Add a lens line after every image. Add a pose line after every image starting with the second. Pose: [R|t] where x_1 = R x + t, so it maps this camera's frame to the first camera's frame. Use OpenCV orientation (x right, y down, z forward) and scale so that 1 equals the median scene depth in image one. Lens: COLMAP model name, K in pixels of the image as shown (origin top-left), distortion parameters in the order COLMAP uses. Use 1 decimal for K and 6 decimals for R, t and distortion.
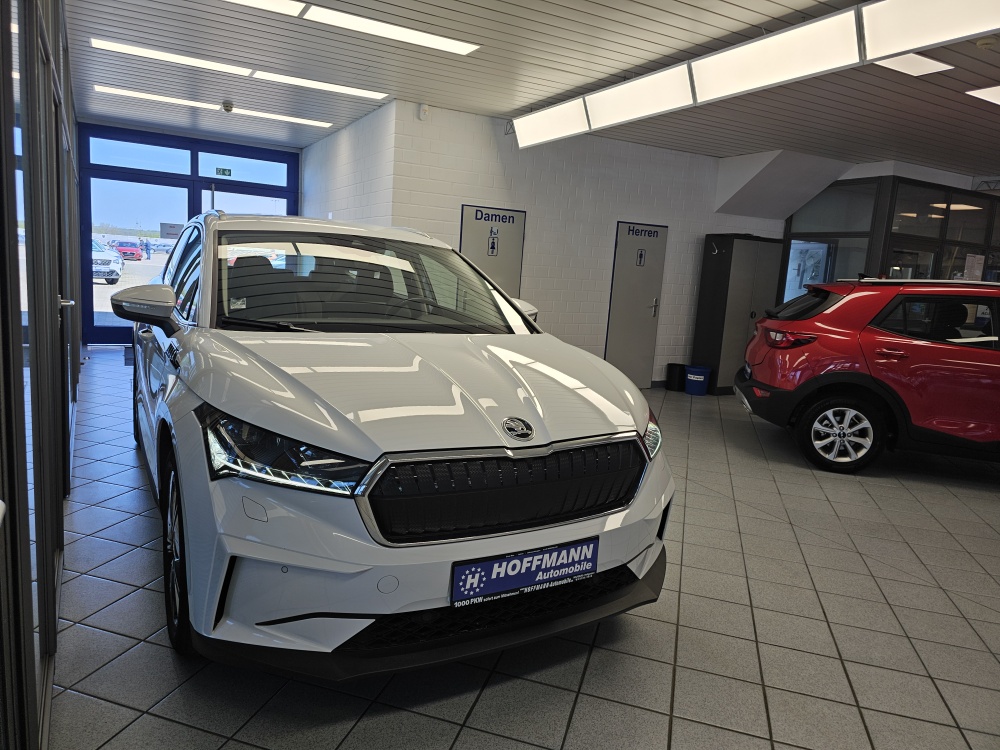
lens RADIAL K [[674.9, 0, 499.3], [0, 674.9, 363.3], [0, 0, 1]] dist [0.079540, -0.095092]
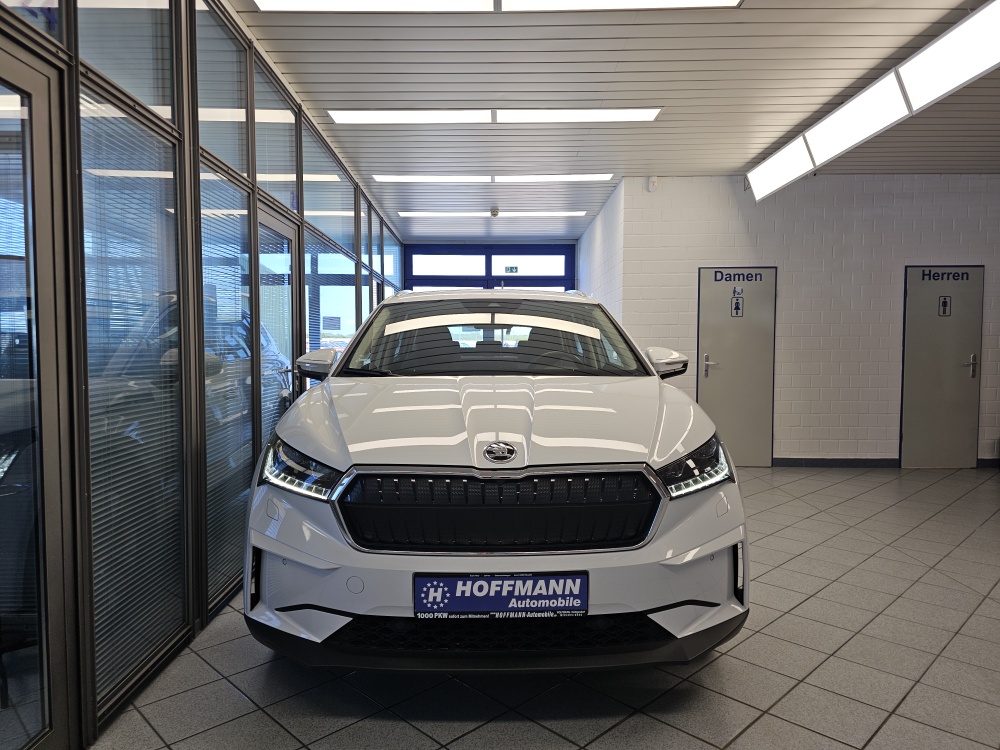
lens RADIAL K [[683.5, 0, 500.2], [0, 683.5, 371.3], [0, 0, 1]] dist [0.045031, -0.049341]
pose [[0.873182, -0.049121, -0.484912, 0.529001], [-0.009631, 0.992975, -0.117931, 0.097173], [0.487298, 0.107646, 0.866575, 0.098437]]
